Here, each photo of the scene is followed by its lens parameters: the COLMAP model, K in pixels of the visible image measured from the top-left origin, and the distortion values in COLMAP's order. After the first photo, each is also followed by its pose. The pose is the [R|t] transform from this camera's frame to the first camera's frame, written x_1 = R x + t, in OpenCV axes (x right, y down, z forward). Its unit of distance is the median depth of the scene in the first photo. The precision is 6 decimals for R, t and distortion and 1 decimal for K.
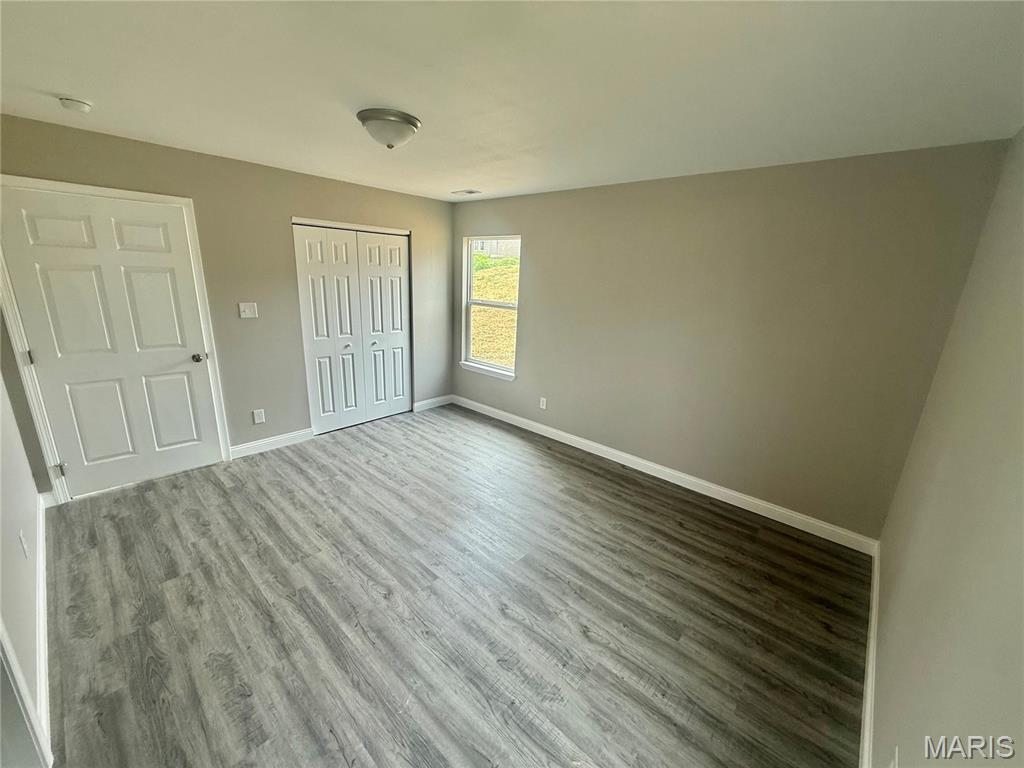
lens RADIAL K [[408.3, 0, 509.2], [0, 408.3, 385.8], [0, 0, 1]] dist [-0.000893, 0.000204]
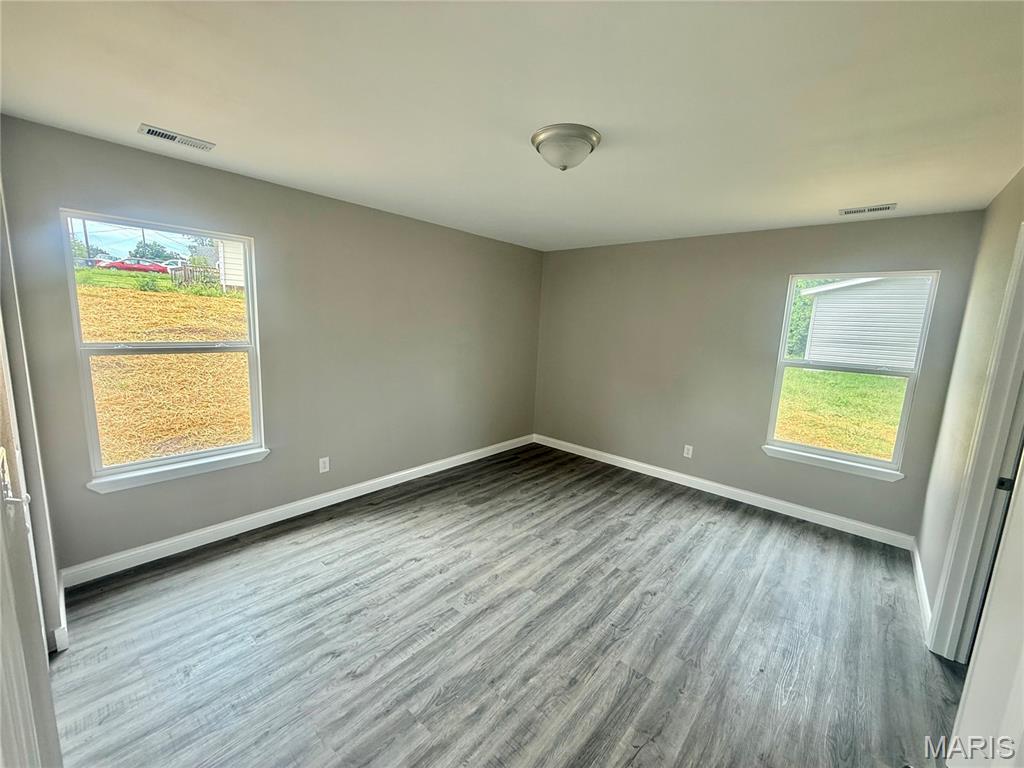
lens RADIAL K [[408.3, 0, 509.2], [0, 408.3, 385.8], [0, 0, 1]] dist [-0.000893, 0.000204]
pose [[-0.009184, -0.201540, 0.979437, -1.021158], [0.227882, 0.953283, 0.198295, -0.274290], [-0.973646, 0.225017, 0.037172, 0.967190]]
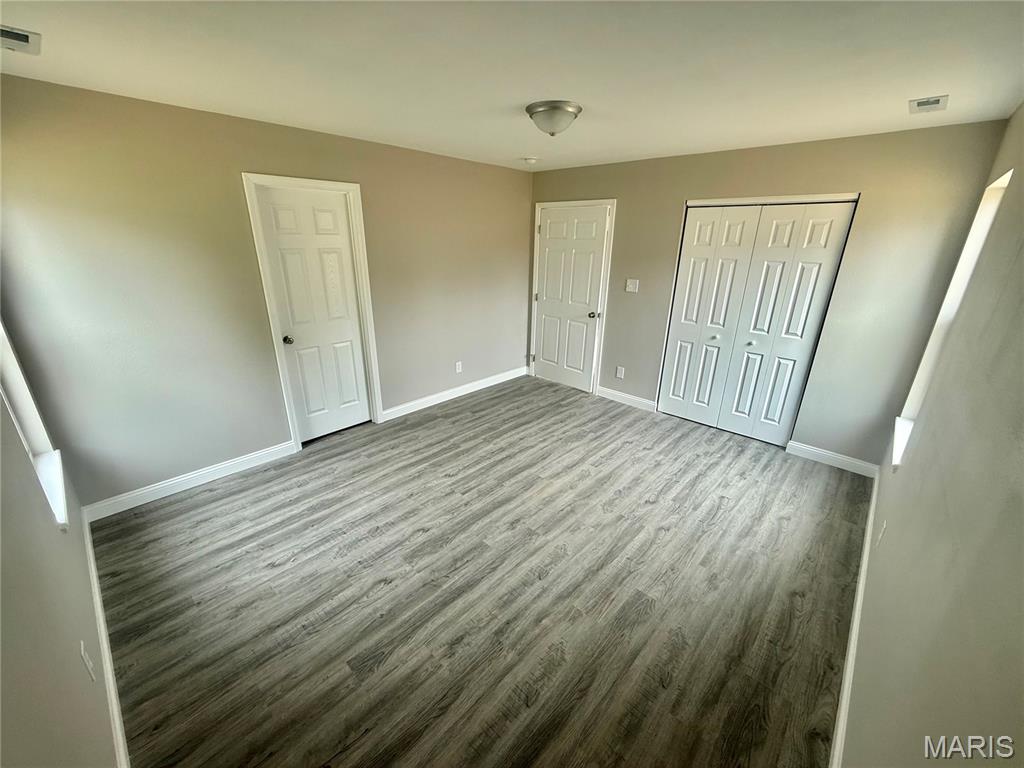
lens RADIAL K [[408.3, 0, 509.2], [0, 408.3, 385.8], [0, 0, 1]] dist [-0.000893, 0.000204]
pose [[-0.010903, 0.302297, -0.953151, 0.783354], [-0.285561, 0.912571, 0.292693, -0.208316], [0.958299, 0.275374, 0.076375, 0.805639]]
